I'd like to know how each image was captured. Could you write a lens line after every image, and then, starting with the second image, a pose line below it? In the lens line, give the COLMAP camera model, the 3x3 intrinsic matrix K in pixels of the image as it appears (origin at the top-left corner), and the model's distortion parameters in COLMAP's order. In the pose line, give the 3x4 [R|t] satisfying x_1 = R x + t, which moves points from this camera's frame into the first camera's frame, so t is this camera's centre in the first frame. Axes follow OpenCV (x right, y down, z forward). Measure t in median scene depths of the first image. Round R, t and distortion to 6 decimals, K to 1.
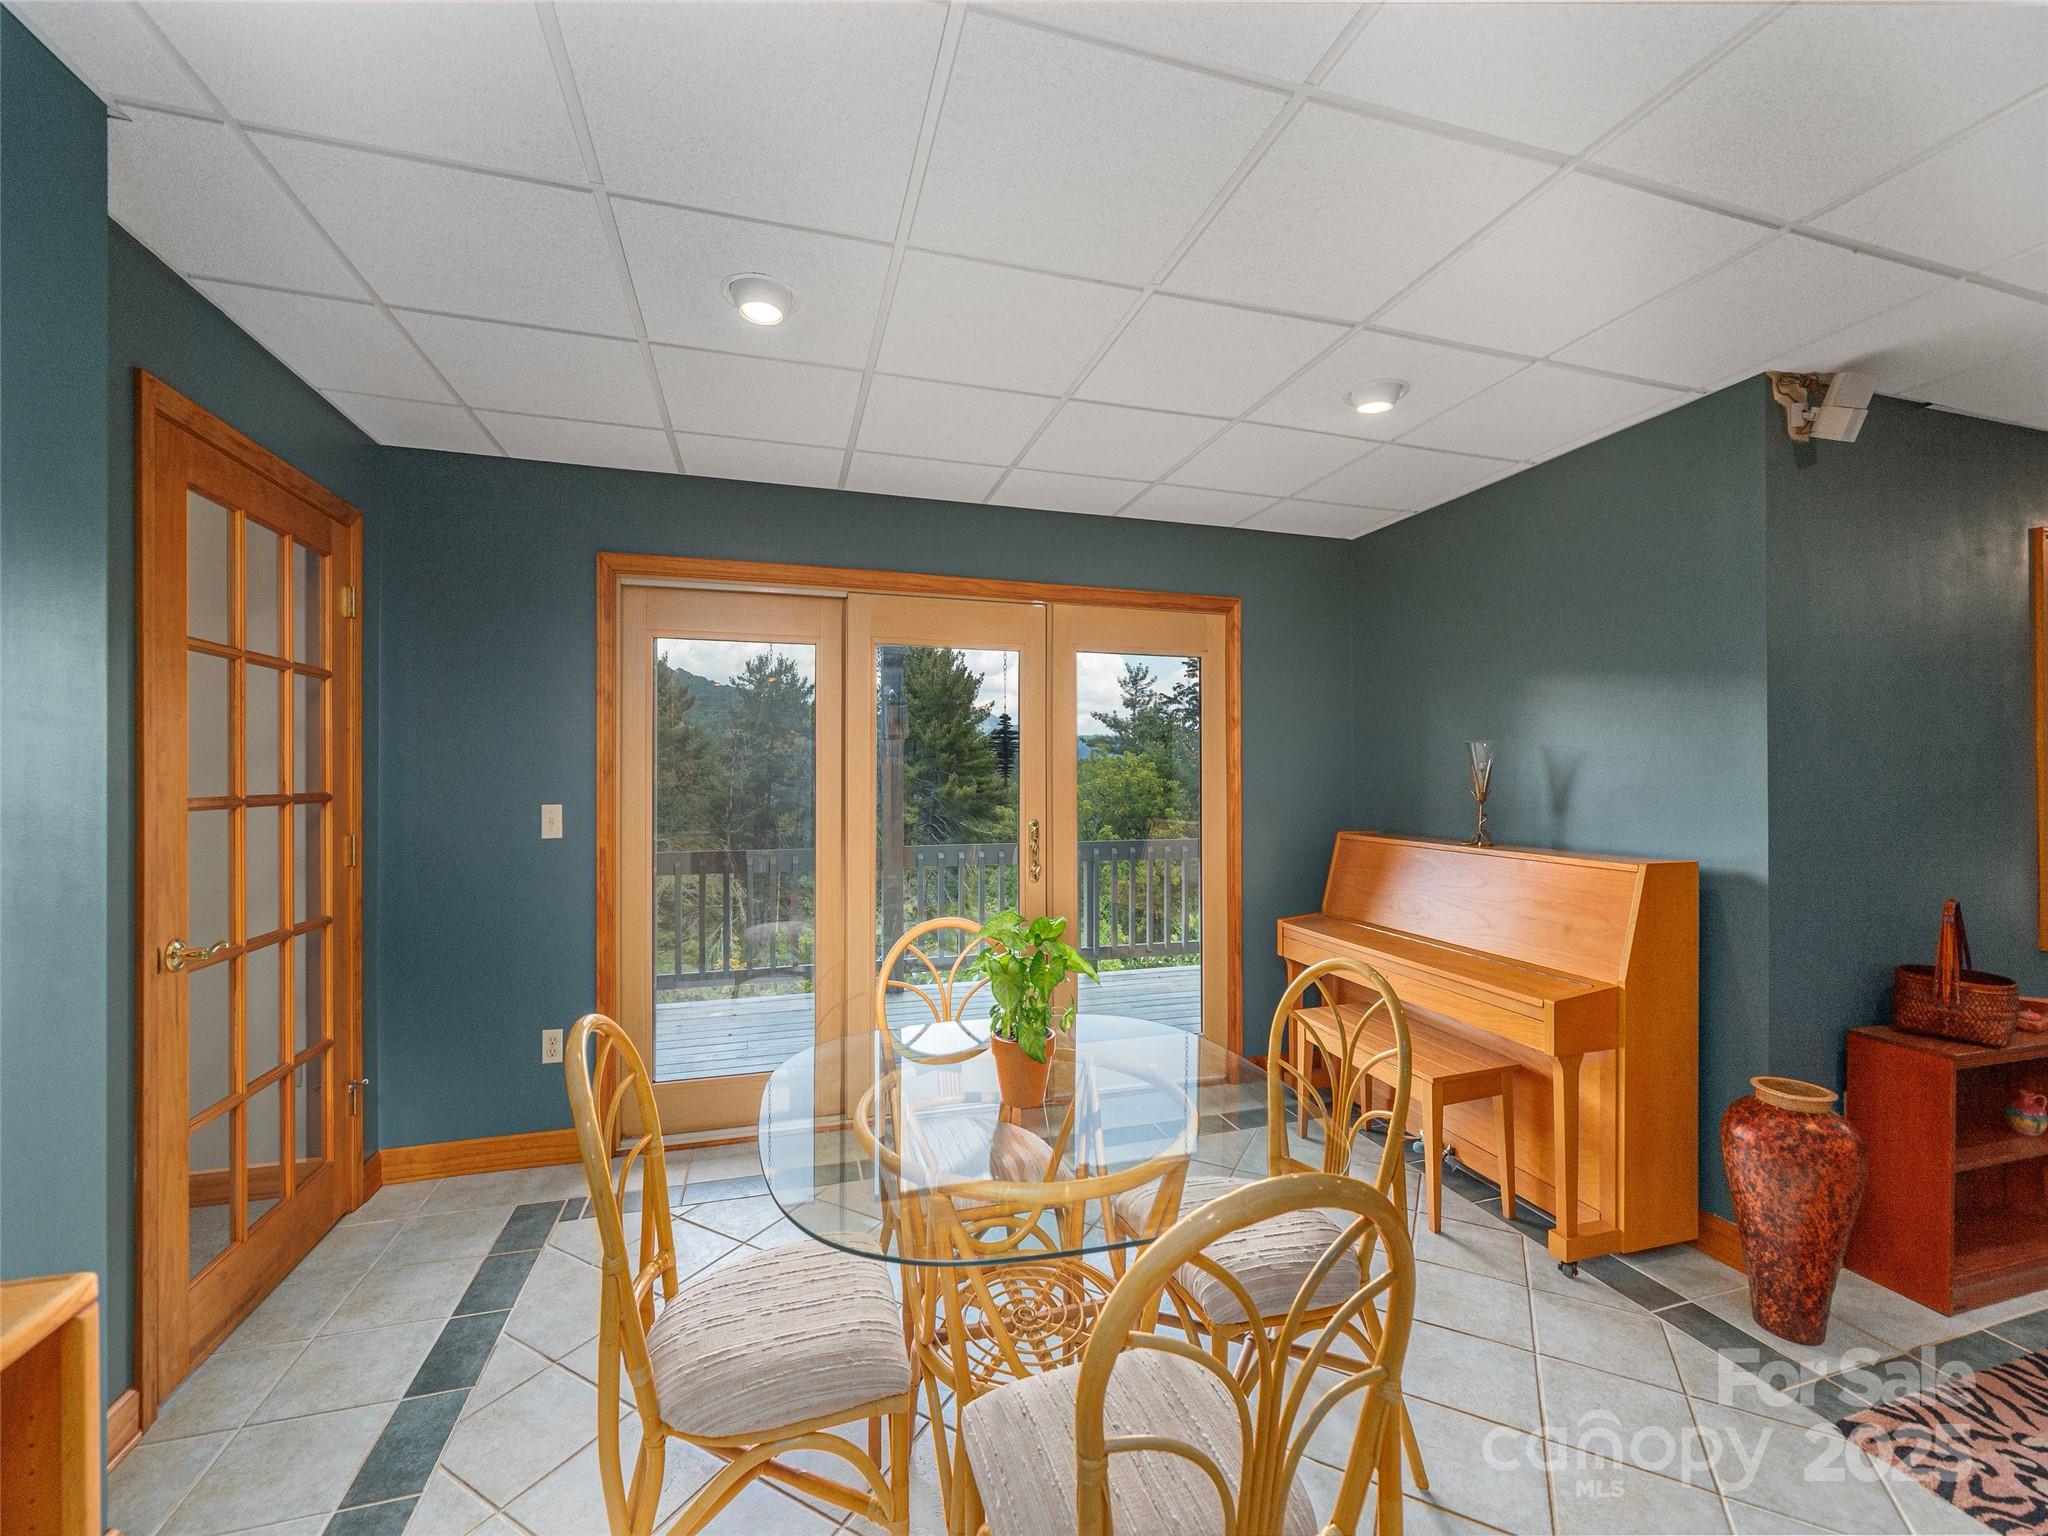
lens RADIAL K [[829.4, 0, 1024.0], [0, 829.4, 768.0], [0, 0, 1]] dist [0.000617, 0.000153]
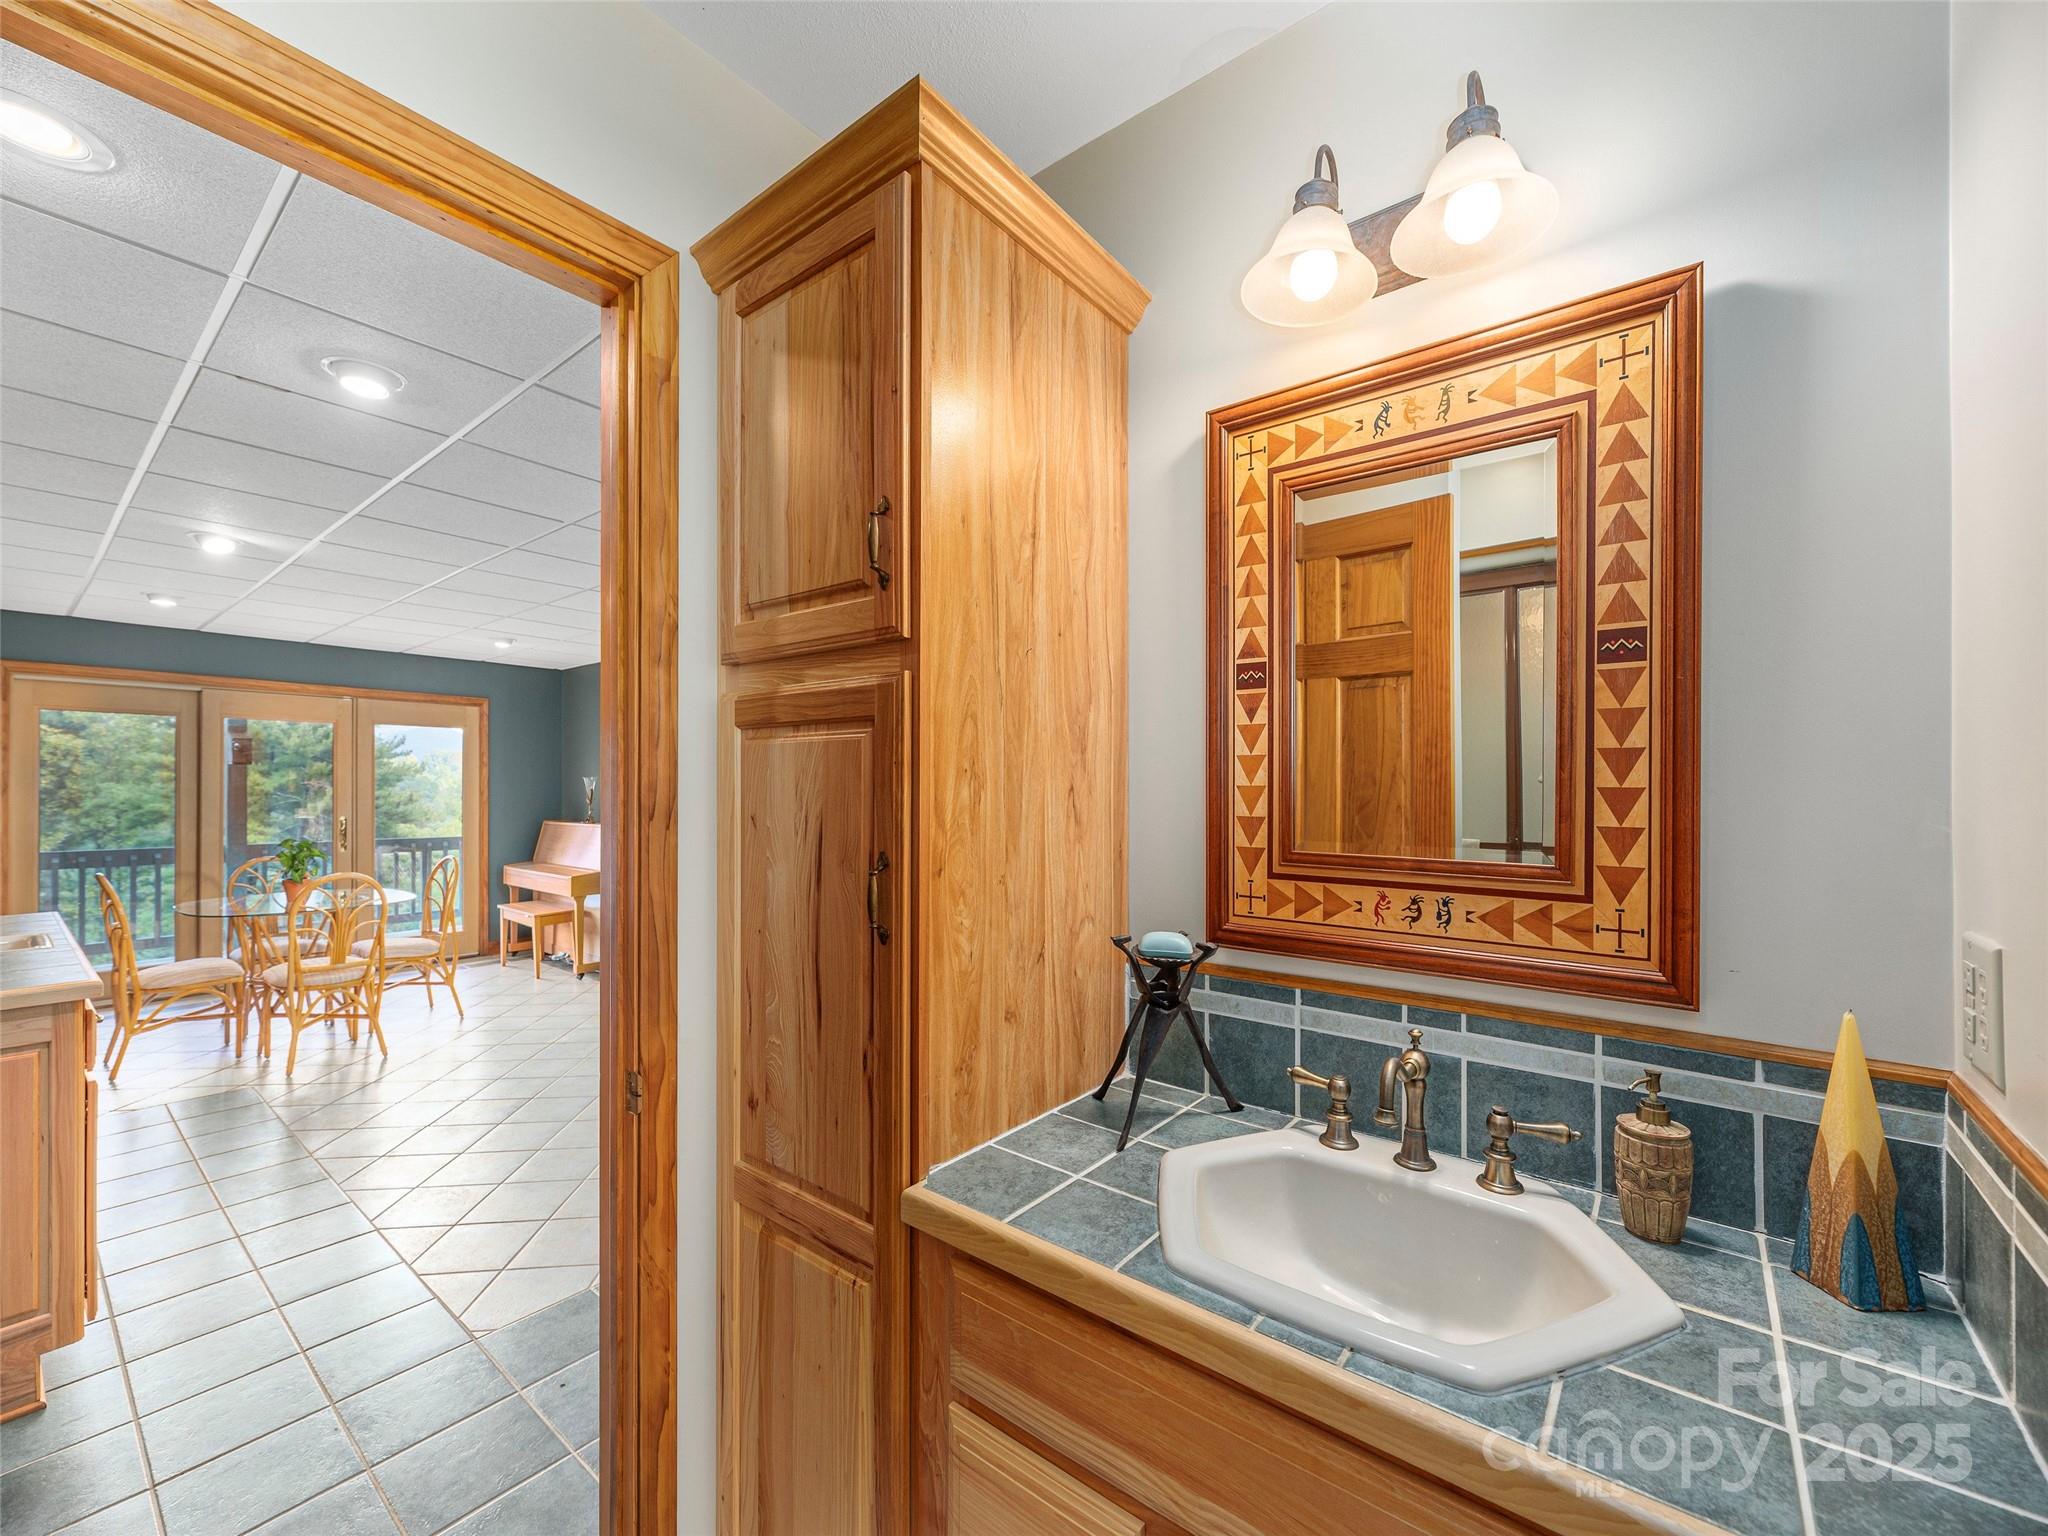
lens RADIAL K [[829.4, 0, 1024.0], [0, 829.4, 768.0], [0, 0, 1]] dist [0.000617, 0.000153]
pose [[0.823228, 0.001845, 0.567708, 0.206104], [0.004339, 0.999945, -0.009542, -0.024598], [-0.567695, 0.010319, 0.823175, -1.323160]]
